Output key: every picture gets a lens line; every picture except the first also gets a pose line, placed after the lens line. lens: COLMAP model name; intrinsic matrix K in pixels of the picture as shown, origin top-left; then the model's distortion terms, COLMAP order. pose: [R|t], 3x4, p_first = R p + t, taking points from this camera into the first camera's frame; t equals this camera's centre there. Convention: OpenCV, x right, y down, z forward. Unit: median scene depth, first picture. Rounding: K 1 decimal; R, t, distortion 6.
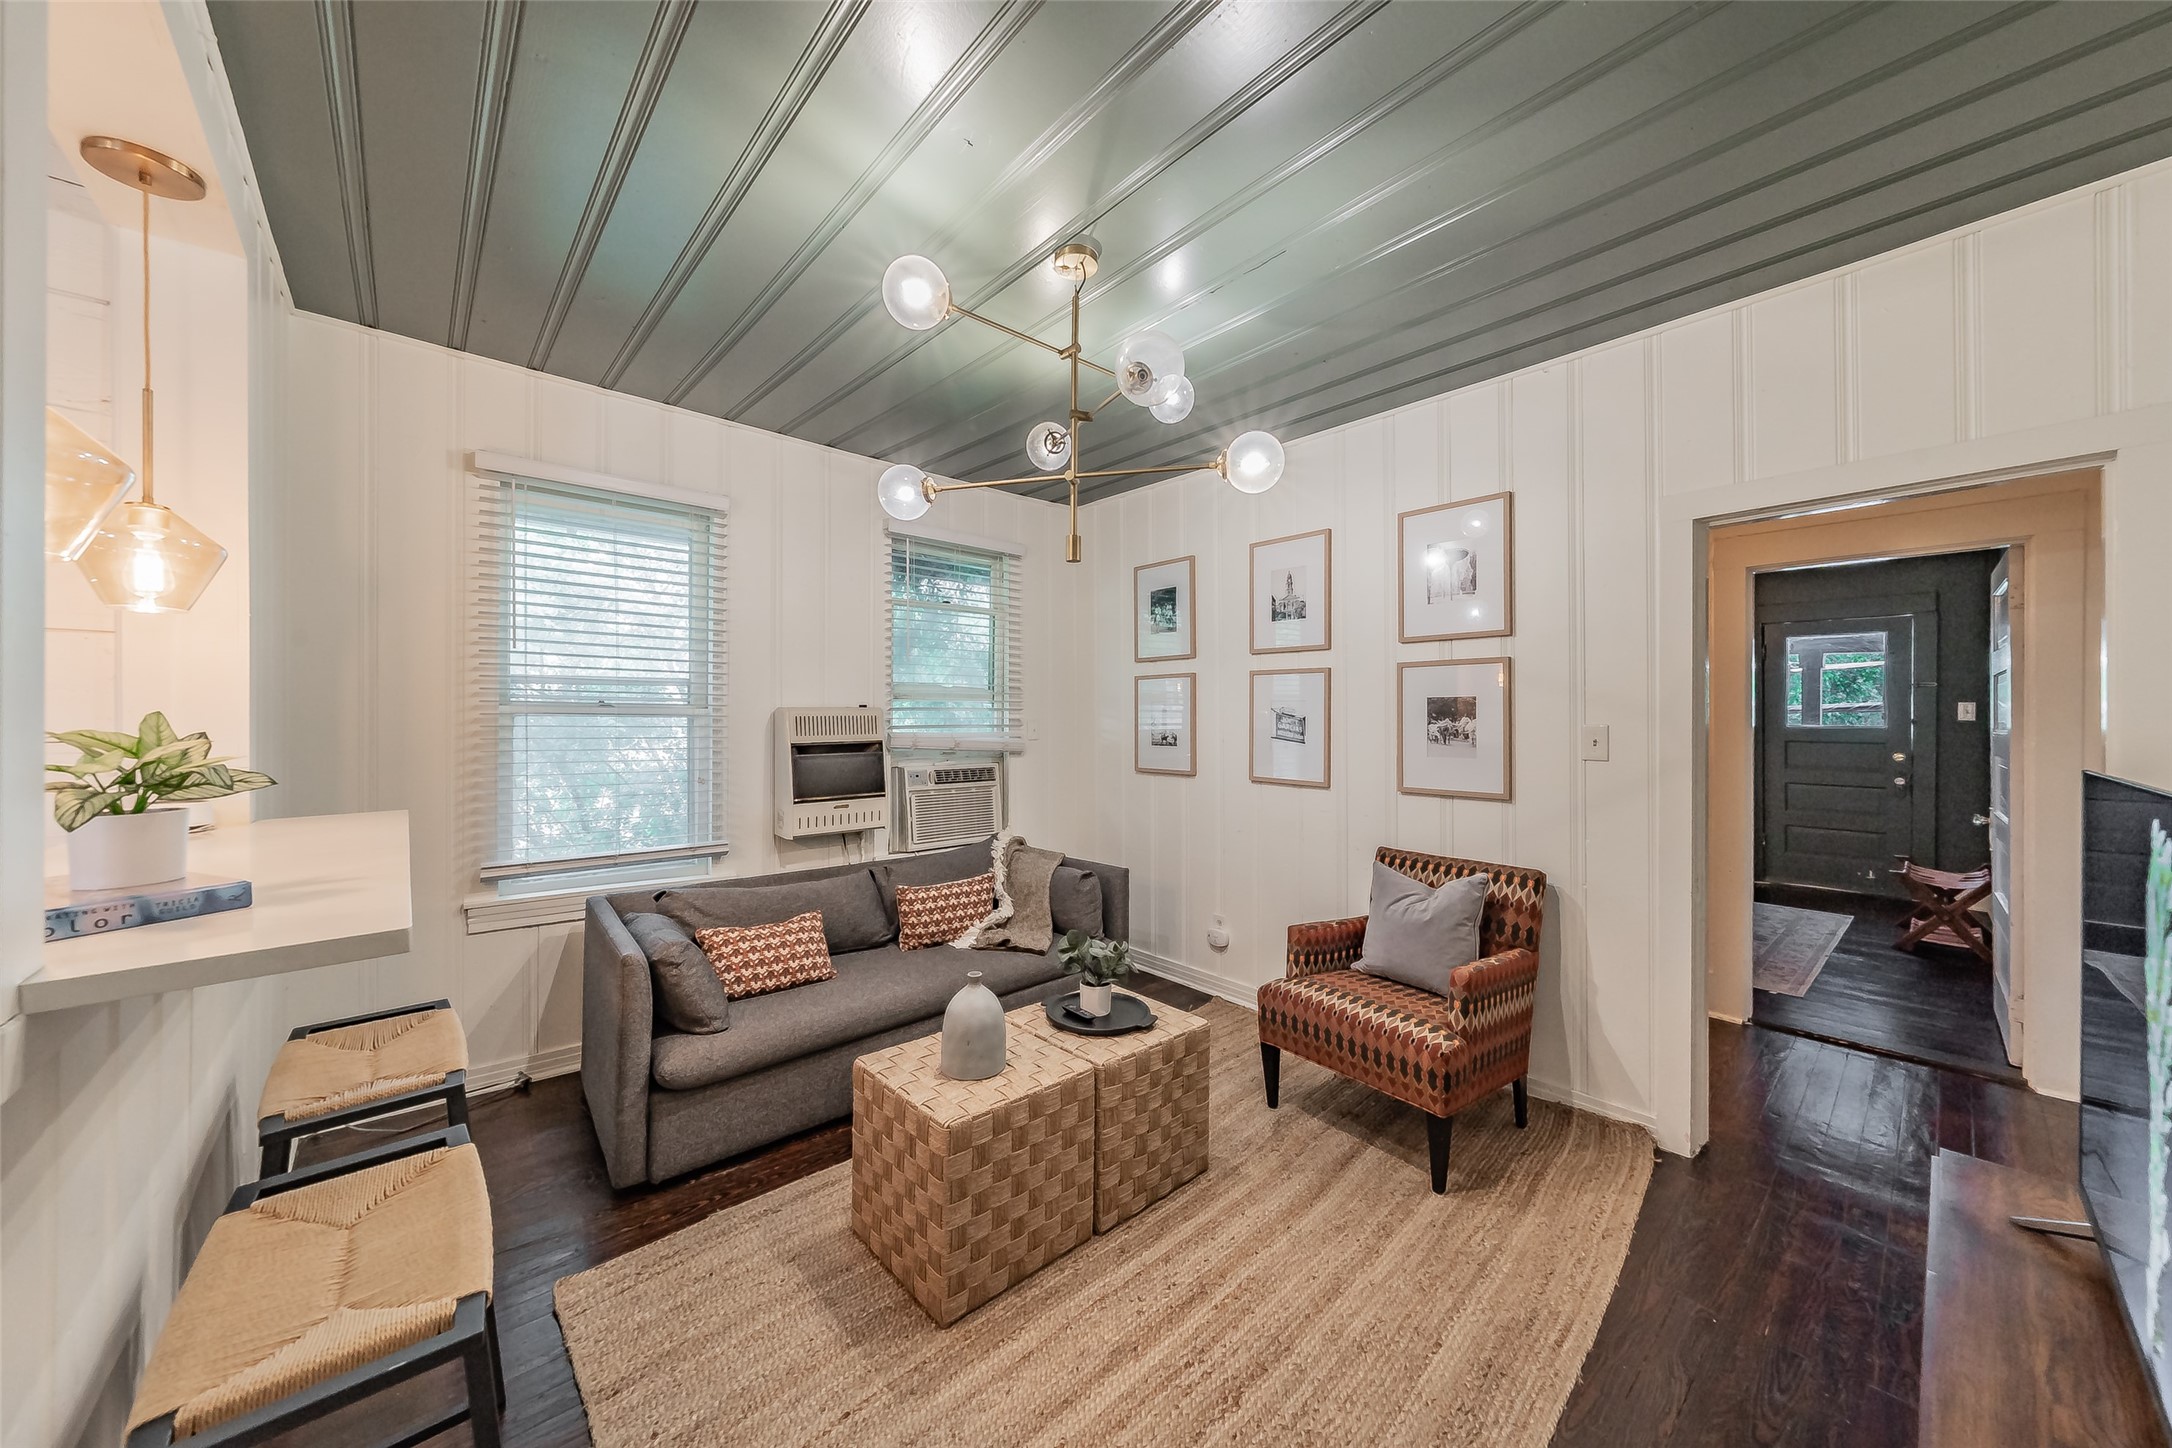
lens RADIAL K [[753.2, 0, 1090.8], [0, 753.2, 719.4], [0, 0, 1]] dist [-0.001823, -0.000087]
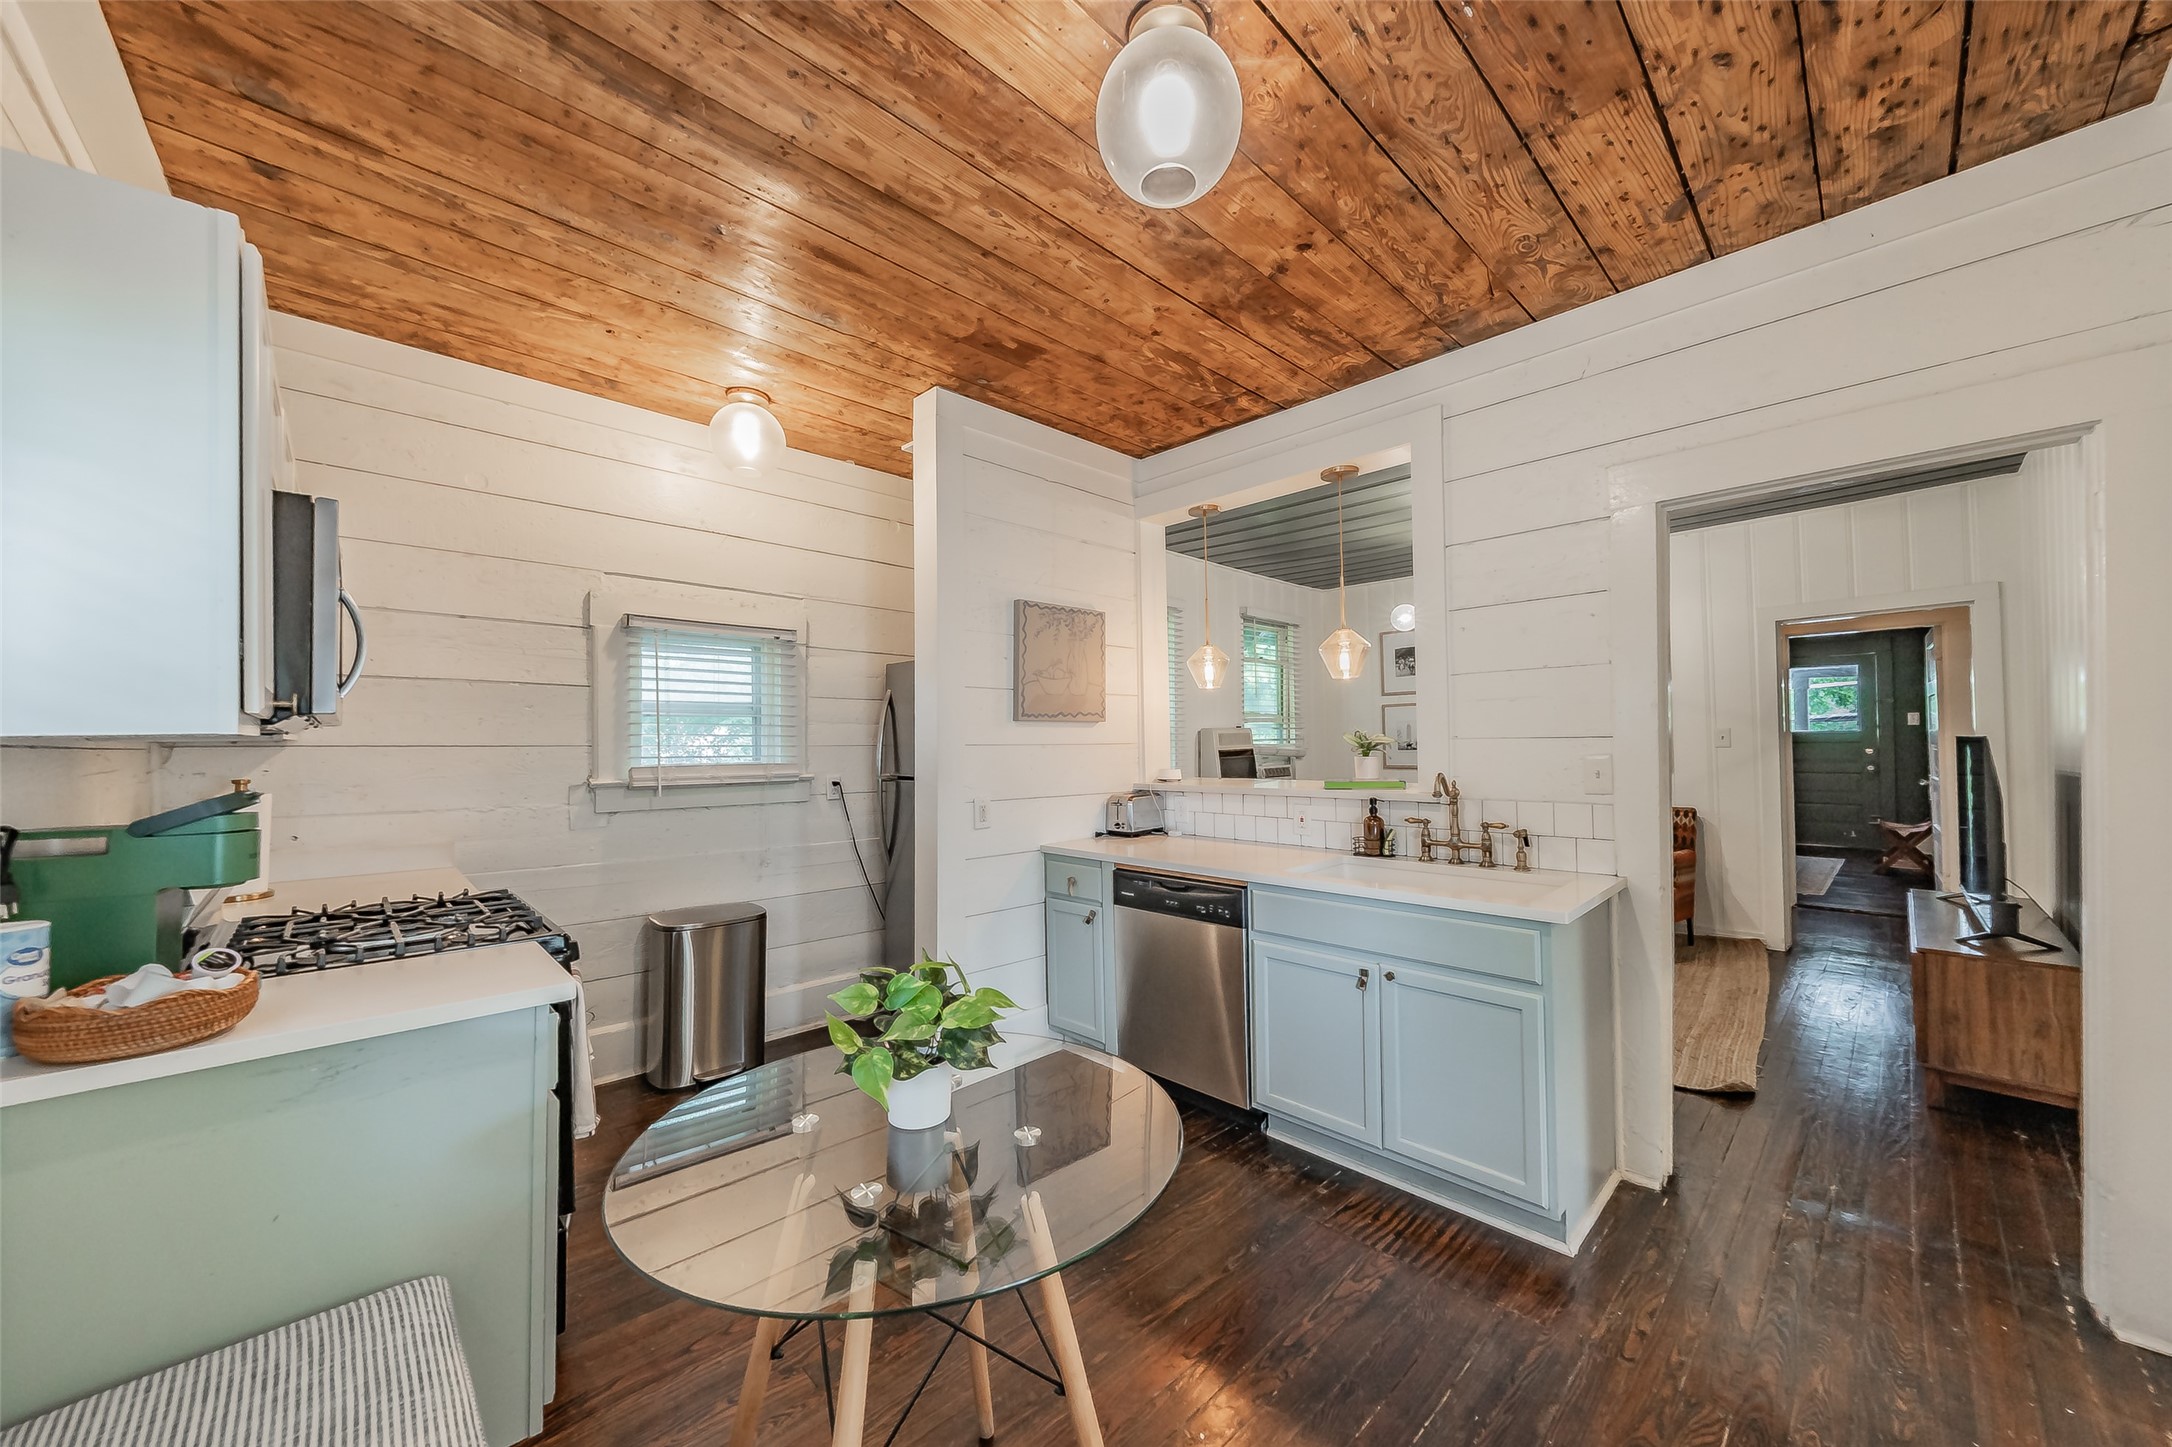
lens RADIAL K [[753.2, 0, 1098.8], [0, 753.2, 731.1], [0, 0, 1]] dist [-0.001823, -0.000087]
pose [[0.999173, -0.017969, 0.036479, -0.676941], [0.018553, 0.999704, -0.015747, 0.011072], [-0.036185, 0.016411, 0.999210, -0.578723]]
